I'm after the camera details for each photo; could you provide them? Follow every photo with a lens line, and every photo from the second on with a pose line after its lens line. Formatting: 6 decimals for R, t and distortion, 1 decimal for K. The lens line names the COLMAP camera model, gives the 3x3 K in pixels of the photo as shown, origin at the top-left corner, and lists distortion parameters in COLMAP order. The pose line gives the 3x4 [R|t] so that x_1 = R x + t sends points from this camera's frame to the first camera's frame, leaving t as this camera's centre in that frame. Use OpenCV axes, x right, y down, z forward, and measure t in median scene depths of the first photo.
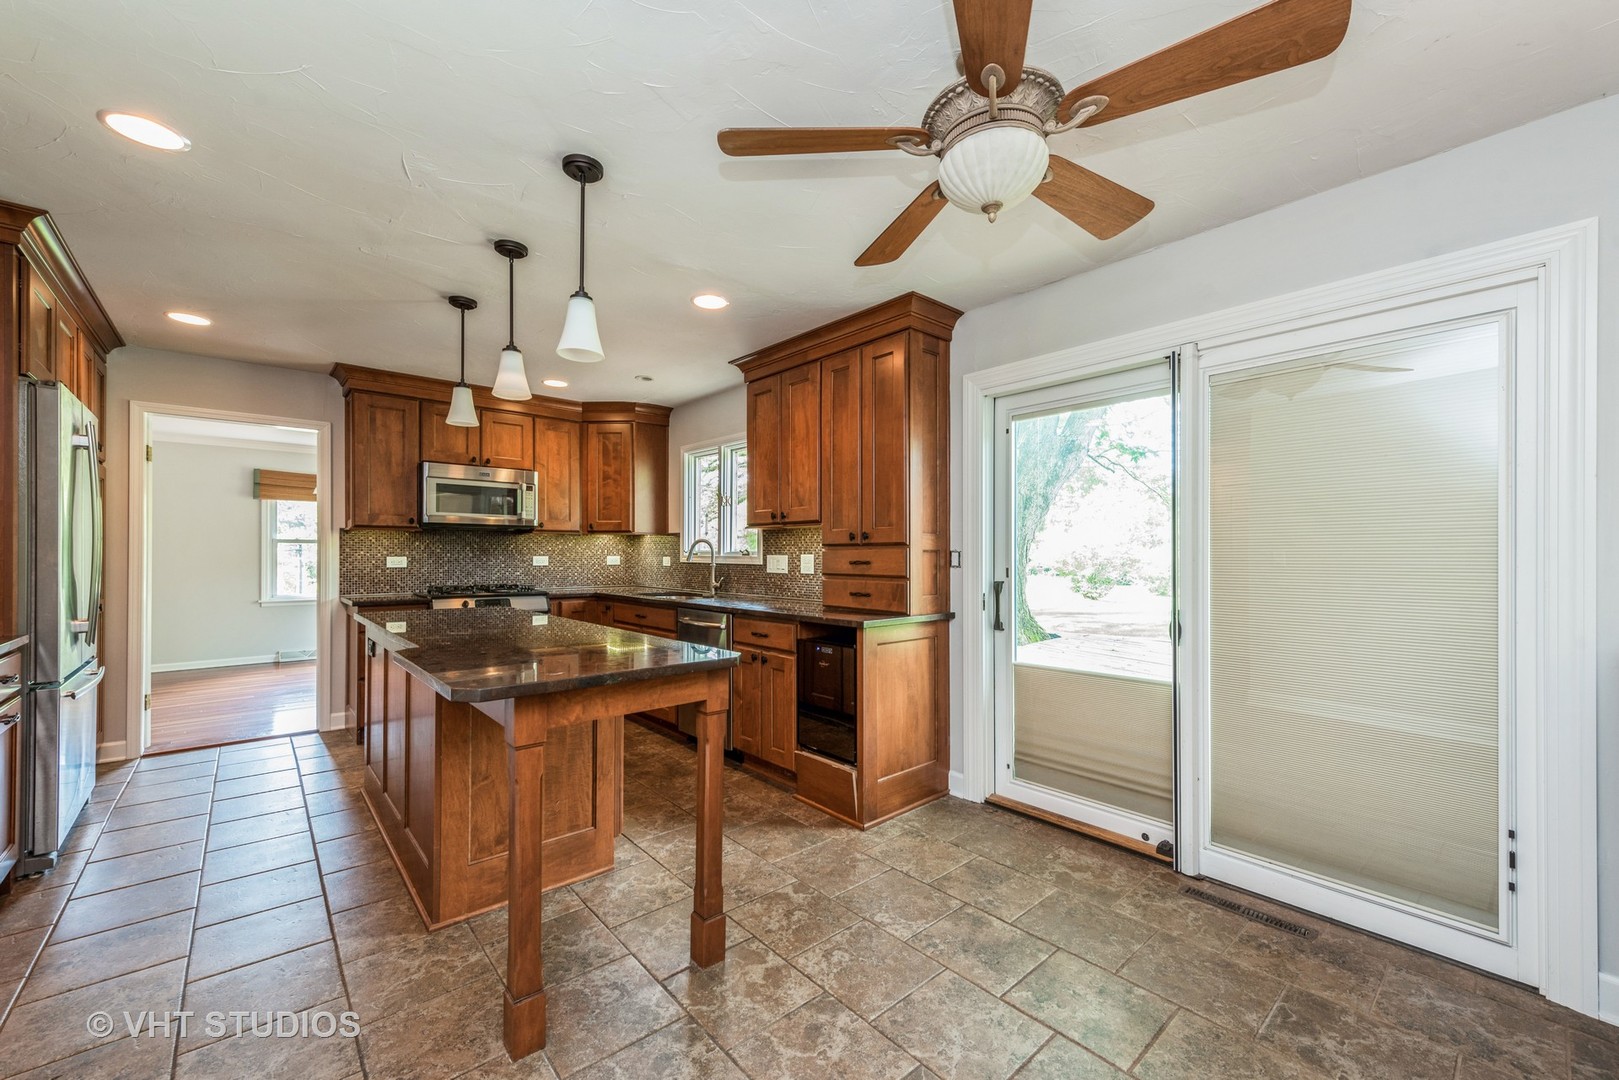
lens RADIAL K [[638.9, 0, 815.6], [0, 638.9, 550.6], [0, 0, 1]] dist [0.008473, -0.000809]
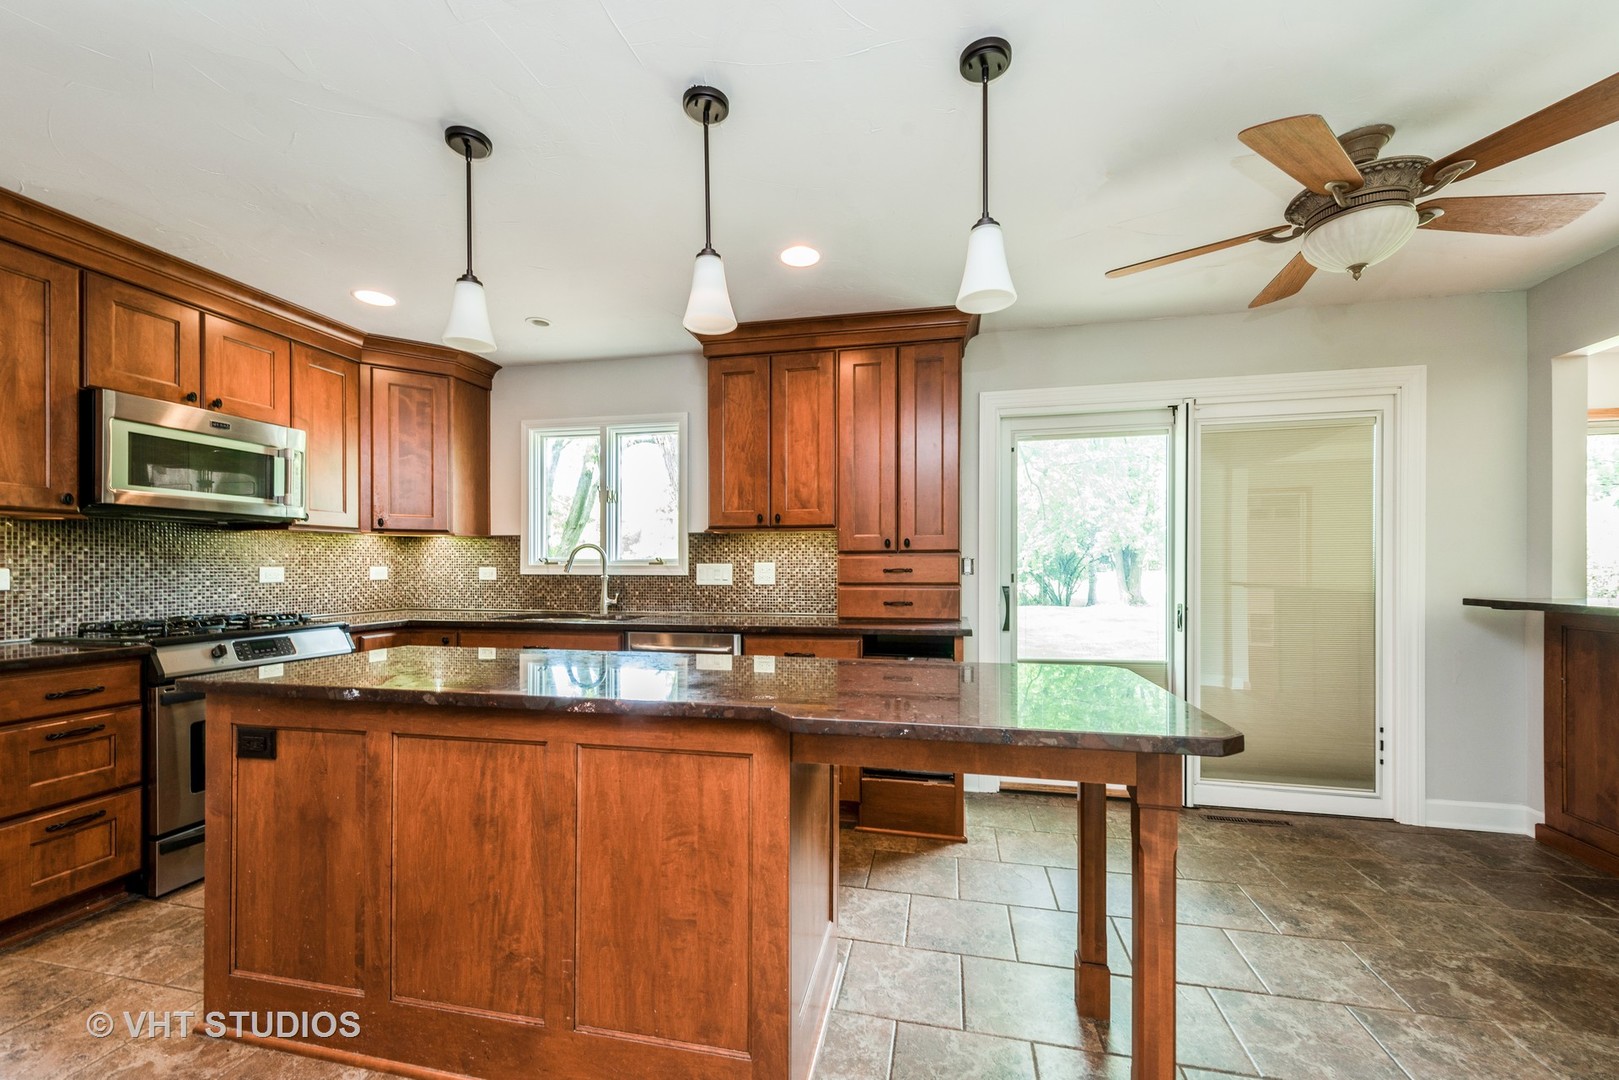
lens RADIAL K [[638.9, 0, 812.4], [0, 638.9, 565.6], [0, 0, 1]] dist [0.008473, -0.000809]
pose [[0.808640, -0.004225, 0.588289, -0.469785], [0.000359, 0.999978, 0.006687, 0.003975], [-0.588304, -0.005196, 0.808623, 0.234929]]
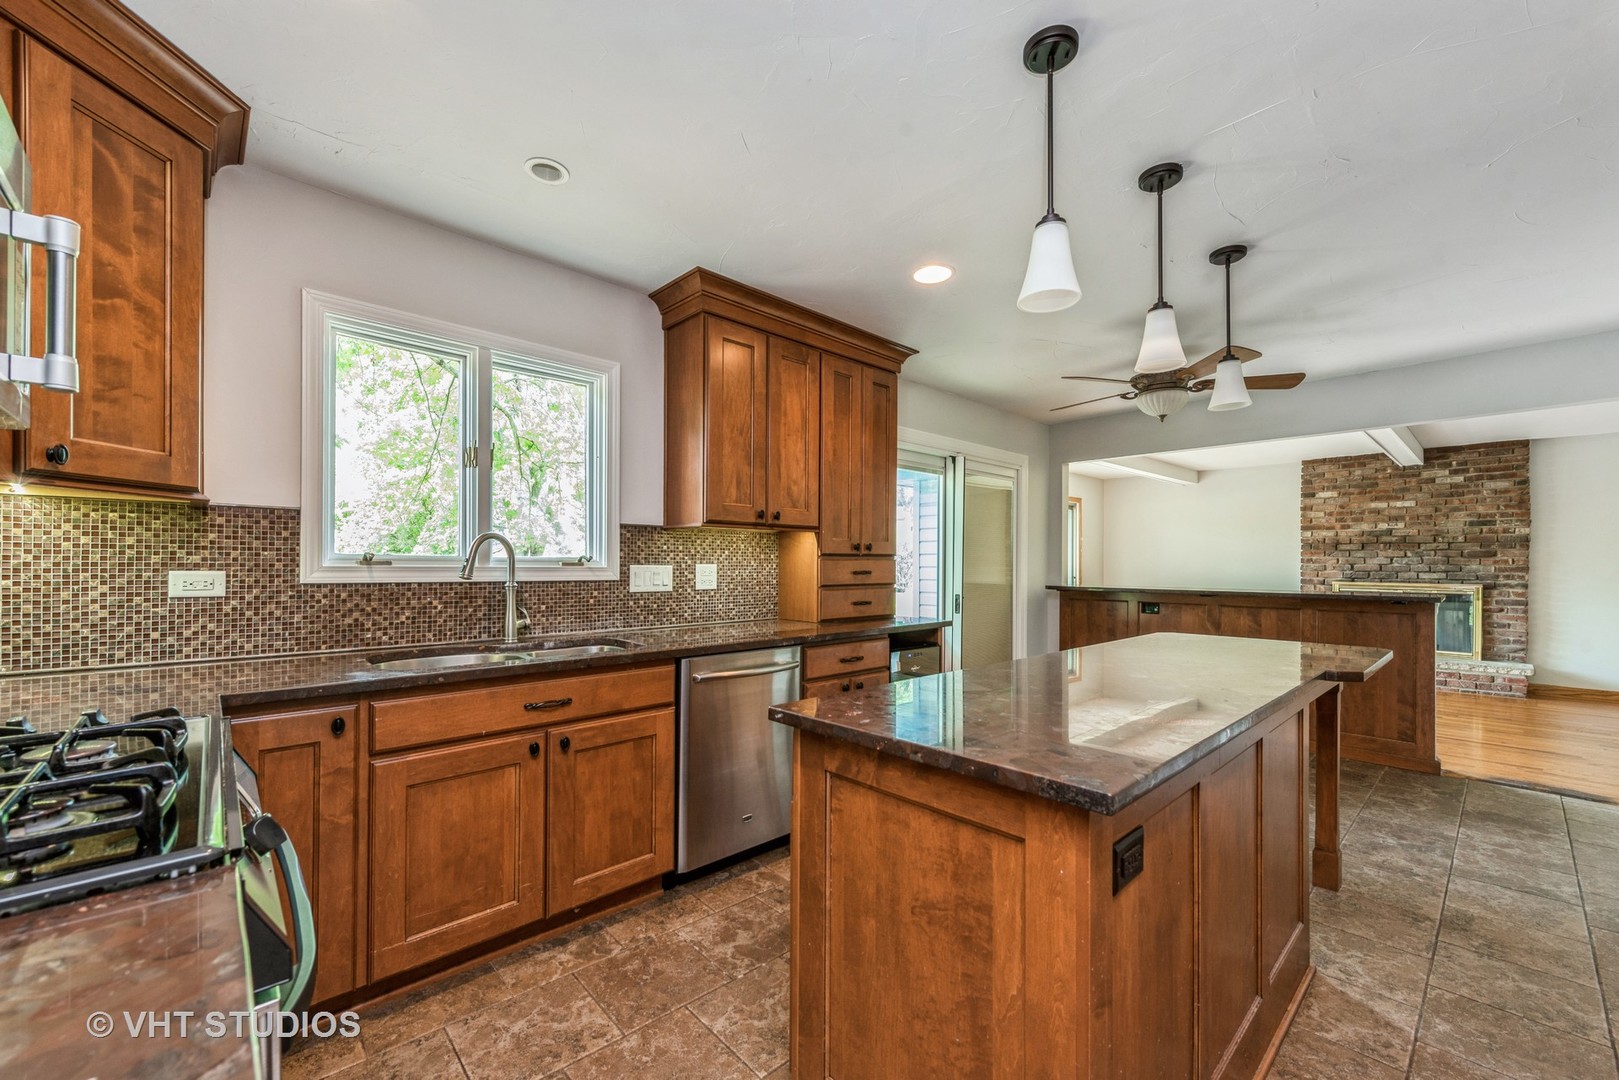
lens RADIAL K [[638.9, 0, 802.9], [0, 638.9, 555.6], [0, 0, 1]] dist [0.008473, -0.000809]
pose [[-0.014322, 0.010026, 0.999847, -0.757612], [-0.010819, 0.999890, -0.010181, 0.002363], [-0.999839, -0.010963, -0.014212, 0.871136]]
